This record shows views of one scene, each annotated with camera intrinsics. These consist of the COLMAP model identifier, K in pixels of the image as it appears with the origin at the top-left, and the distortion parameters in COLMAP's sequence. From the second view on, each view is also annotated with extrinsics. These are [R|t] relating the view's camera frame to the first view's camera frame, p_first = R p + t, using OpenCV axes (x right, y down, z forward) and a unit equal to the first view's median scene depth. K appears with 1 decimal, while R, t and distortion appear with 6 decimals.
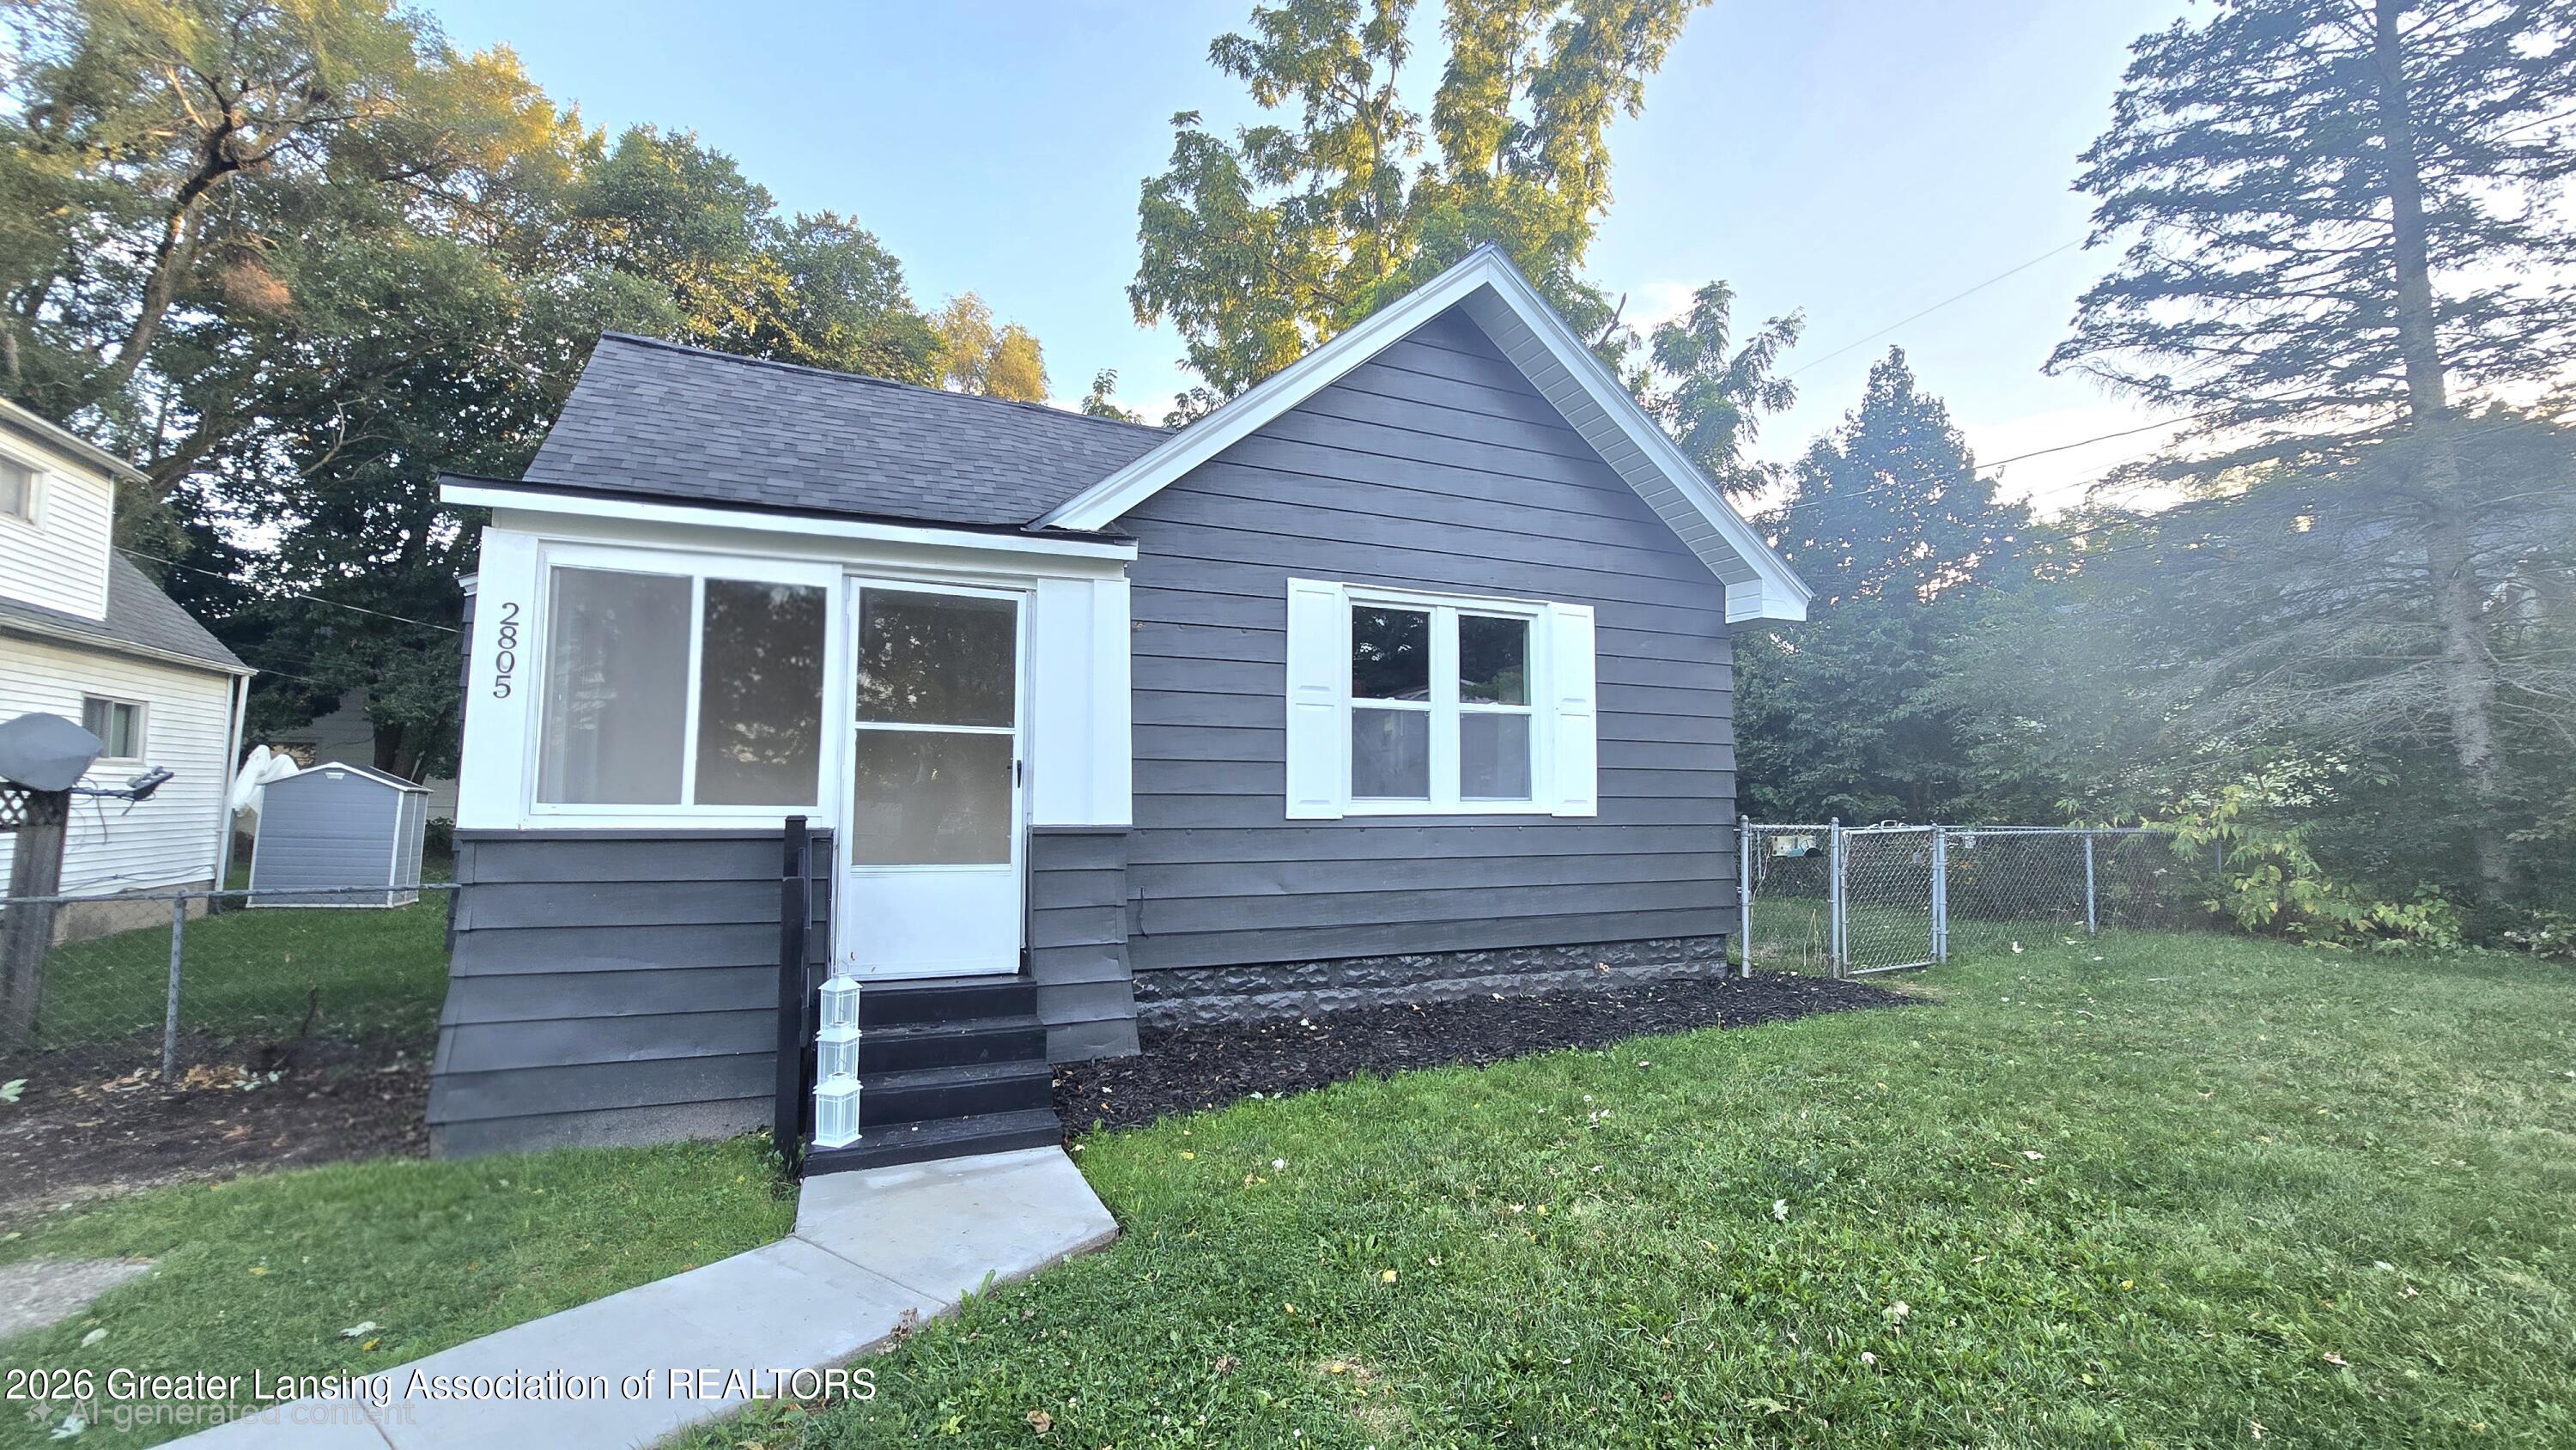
lens RADIAL K [[1063.4, 0, 1288.7], [0, 1063.4, 725.3], [0, 0, 1]] dist [0.000410, 0.000095]
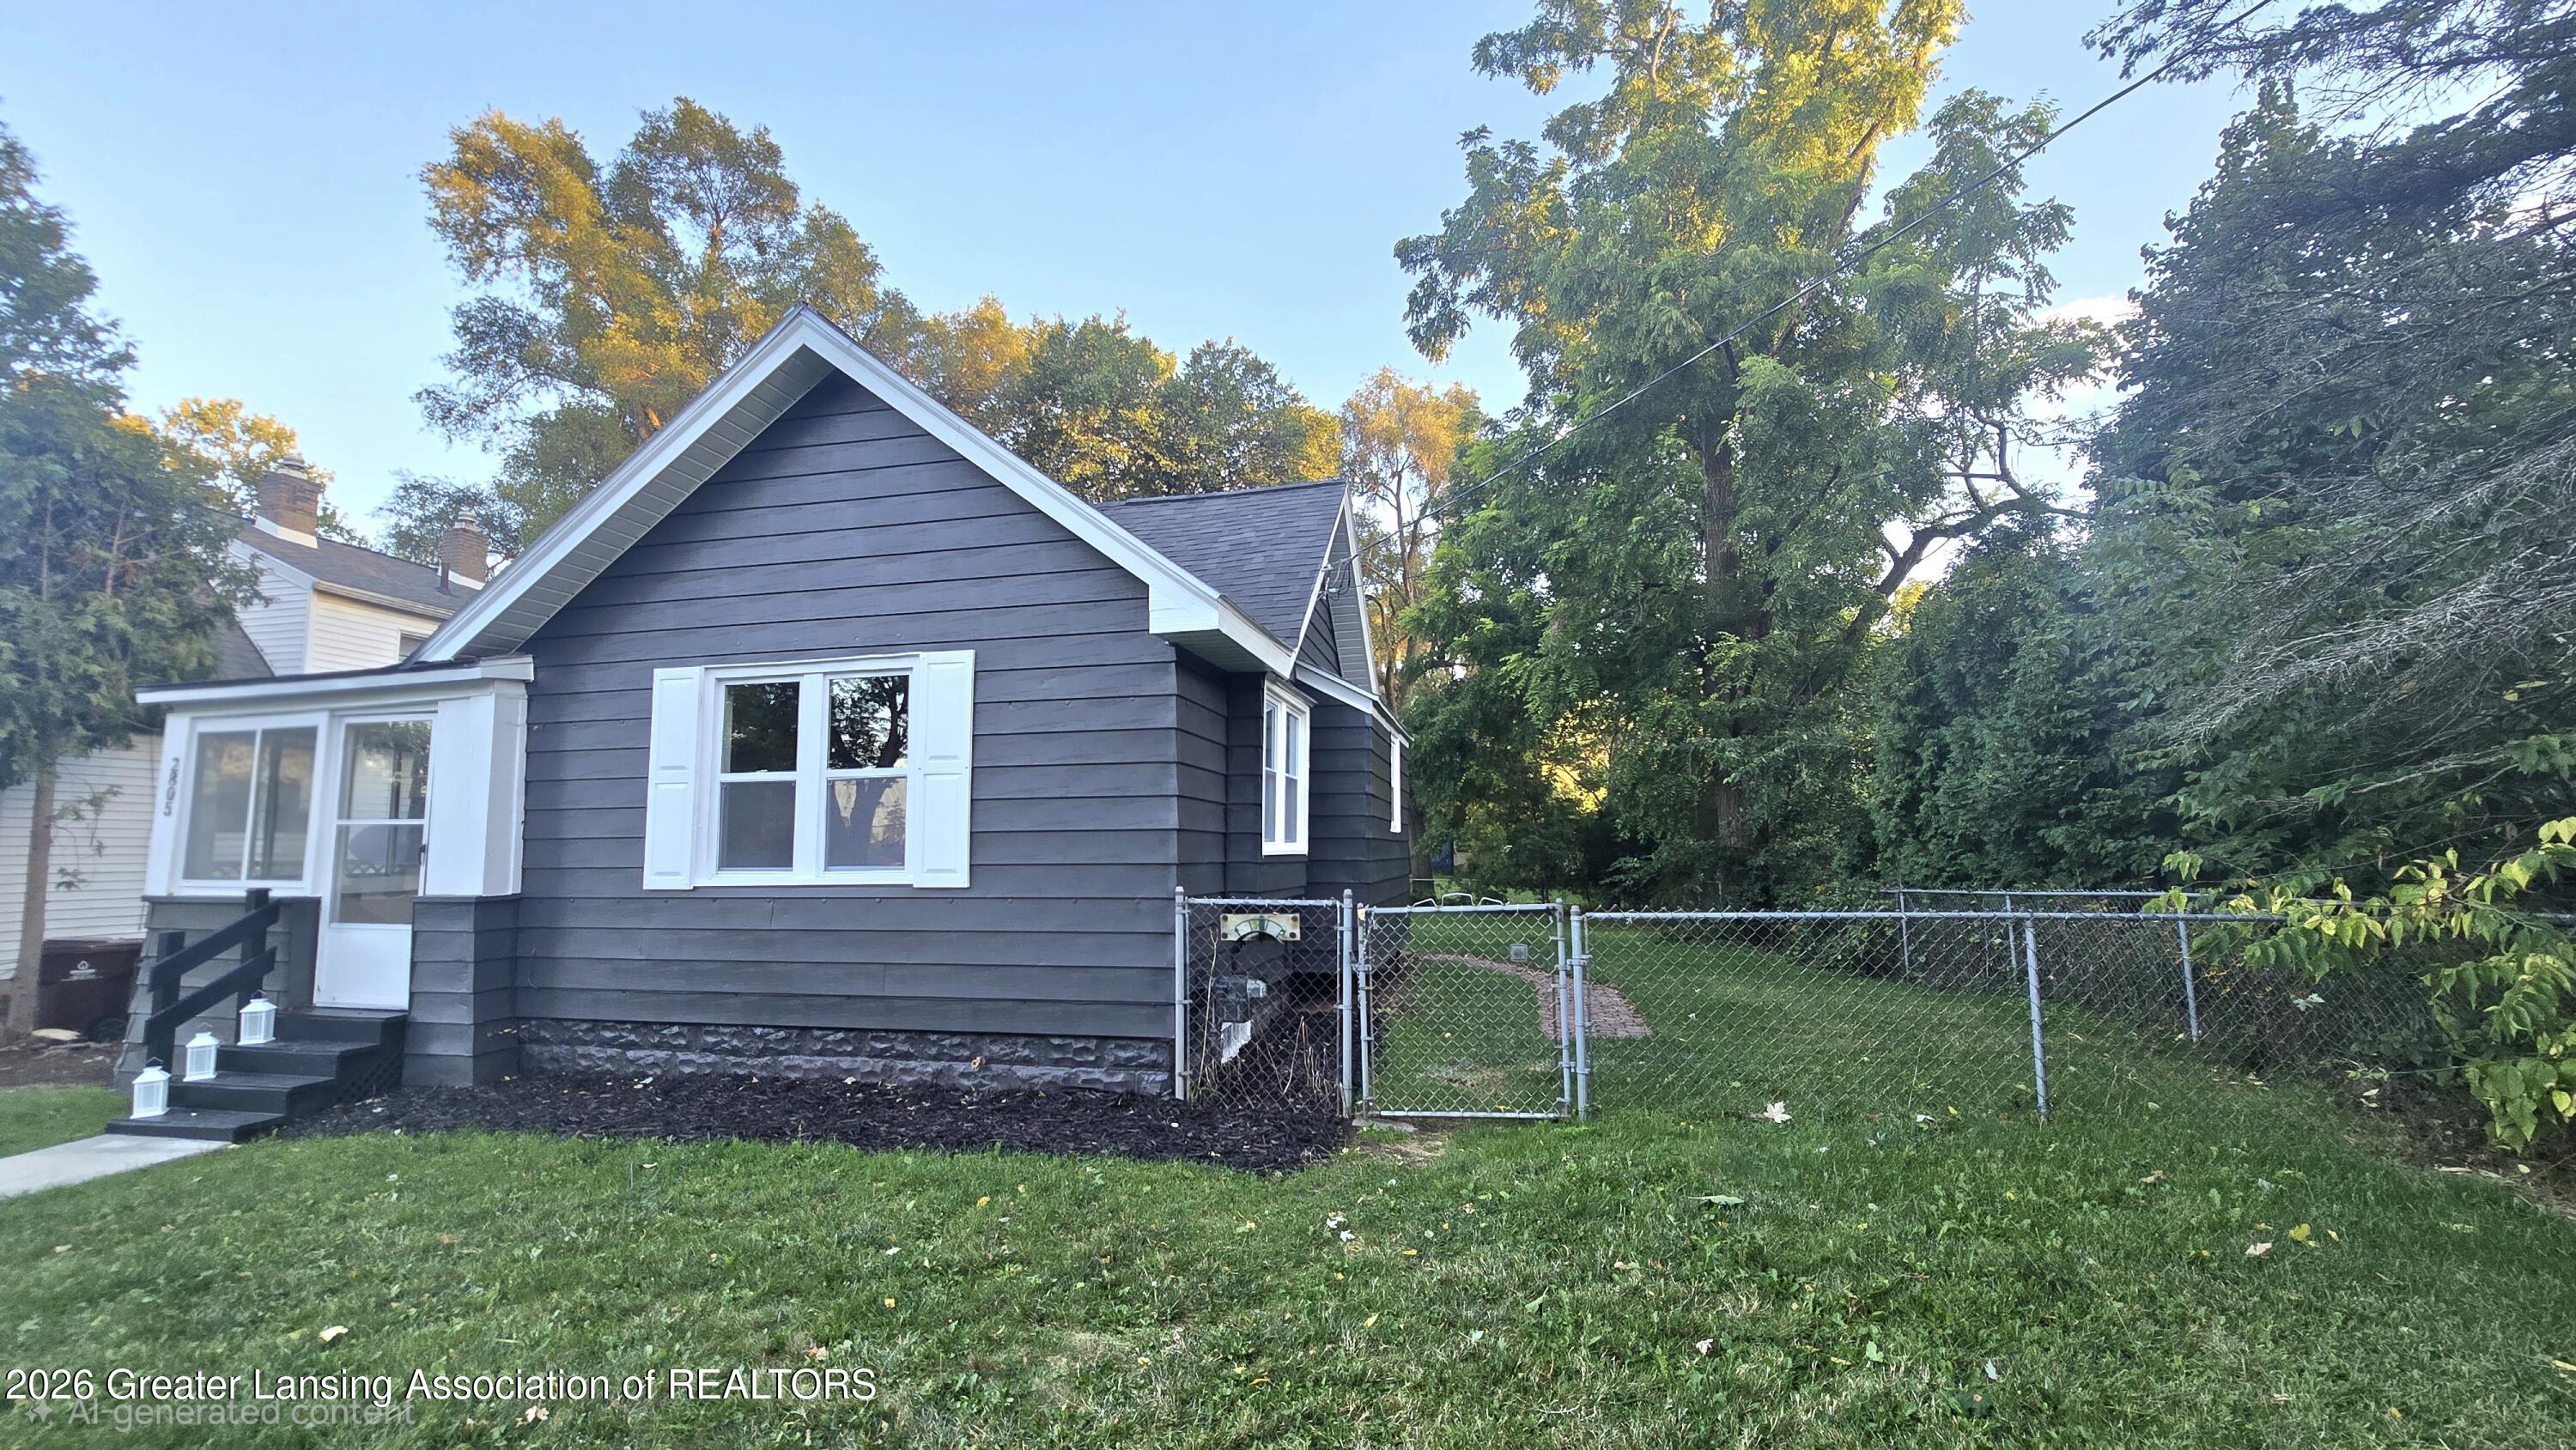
lens RADIAL K [[1078.2, 0, 1287.6], [0, 1078.2, 733.9], [0, 0, 1]] dist [-0.003240, 0.000239]
pose [[0.798997, -0.076516, -0.596447, 1.102406], [0.055540, 0.997022, -0.053502, 0.022150], [0.598764, 0.009621, 0.800867, 0.467193]]
